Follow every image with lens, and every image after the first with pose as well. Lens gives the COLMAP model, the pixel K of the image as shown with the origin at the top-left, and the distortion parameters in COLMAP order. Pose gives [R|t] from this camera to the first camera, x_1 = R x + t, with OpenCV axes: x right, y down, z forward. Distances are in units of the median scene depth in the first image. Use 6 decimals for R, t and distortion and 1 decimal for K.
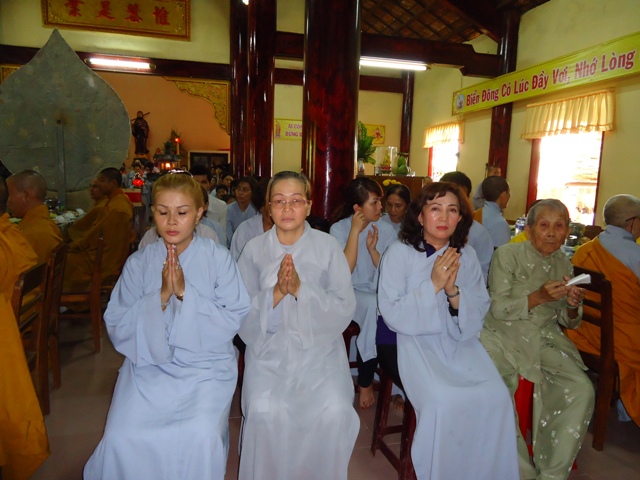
lens RADIAL K [[467.2, 0, 320.0], [0, 467.2, 238.9], [0, 0, 1]] dist [0.003660, -0.004906]
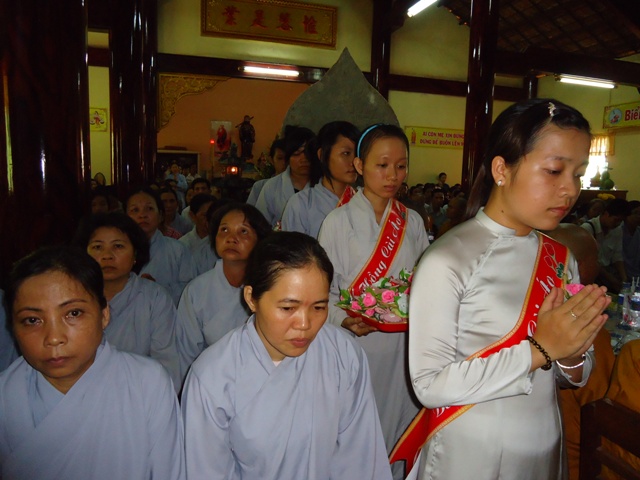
lens RADIAL K [[475.3, 0, 318.9], [0, 475.3, 240.1], [0, 0, 1]] dist [-0.066078, 0.022550]
pose [[0.999431, -0.000359, 0.033733, -0.398687], [0.000160, 0.999983, 0.005881, -0.021923], [-0.033735, -0.005873, 0.999414, -0.014608]]
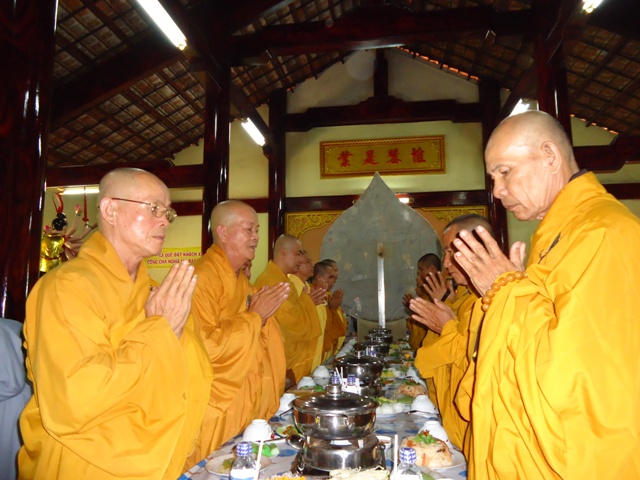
lens RADIAL K [[467.2, 0, 318.7], [0, 467.2, 235.3], [0, 0, 1]] dist [0.003660, -0.004906]
pose [[0.918174, -0.086828, -0.386545, -0.167304], [-0.021823, 0.963122, -0.268178, -0.004357], [0.395576, 0.254670, 0.882419, 0.002956]]
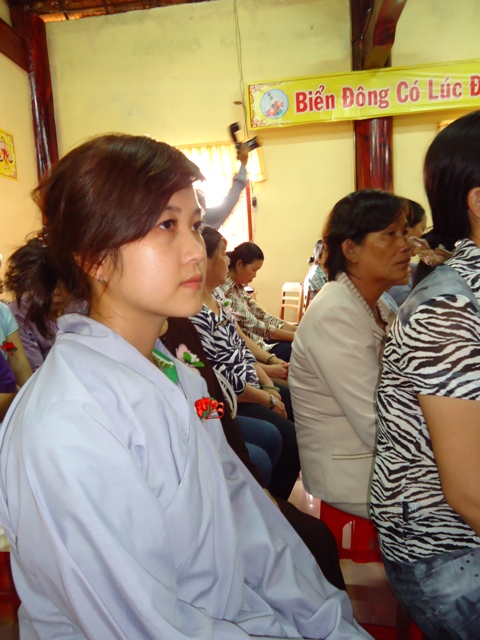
lens RADIAL K [[467.2, 0, 240.0], [0, 467.2, 320.2], [0, 0, 1]] dist [0.003660, -0.004906]
pose [[0.365226, -0.168050, 0.915625, -0.270346], [0.184704, 0.977098, 0.105657, -0.106814], [-0.912411, 0.130531, 0.387901, 0.855439]]
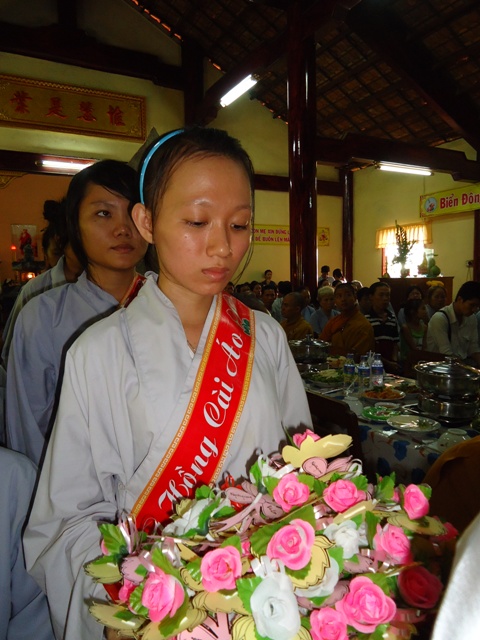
lens RADIAL K [[467.2, 0, 239.5], [0, 467.2, 321.5], [0, 0, 1]] dist [0.003660, -0.004906]
pose [[0.971553, -0.066928, 0.227167, -0.381818], [0.076026, 0.996607, -0.031531, -0.028109], [-0.224286, 0.047905, 0.973345, 0.076416]]
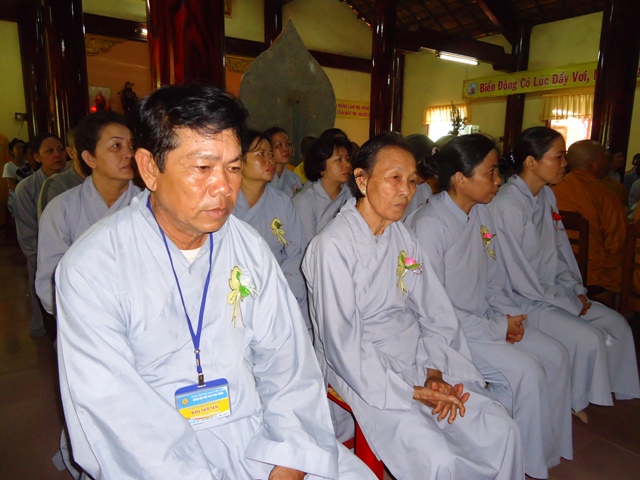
lens RADIAL K [[467.2, 0, 318.7], [0, 467.2, 239.7], [0, 0, 1]] dist [0.003660, -0.004906]
pose [[0.934744, -0.077012, 0.346876, -0.564919], [0.056519, 0.996026, 0.068827, 0.005226], [-0.350798, -0.044731, 0.935382, -0.063136]]
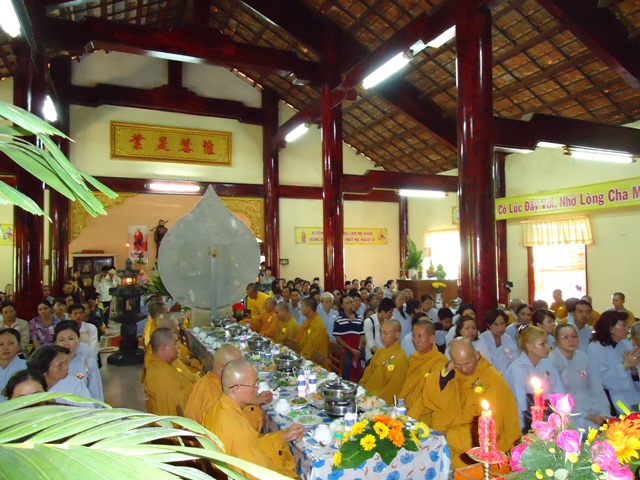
lens RADIAL K [[467.2, 0, 318.9], [0, 467.2, 238.3], [0, 0, 1]] dist [0.003660, -0.004906]
pose [[0.987318, -0.034082, 0.155055, -0.285233], [0.059491, 0.984944, -0.162316, -0.042984], [-0.147188, 0.169482, 0.974480, -0.187169]]
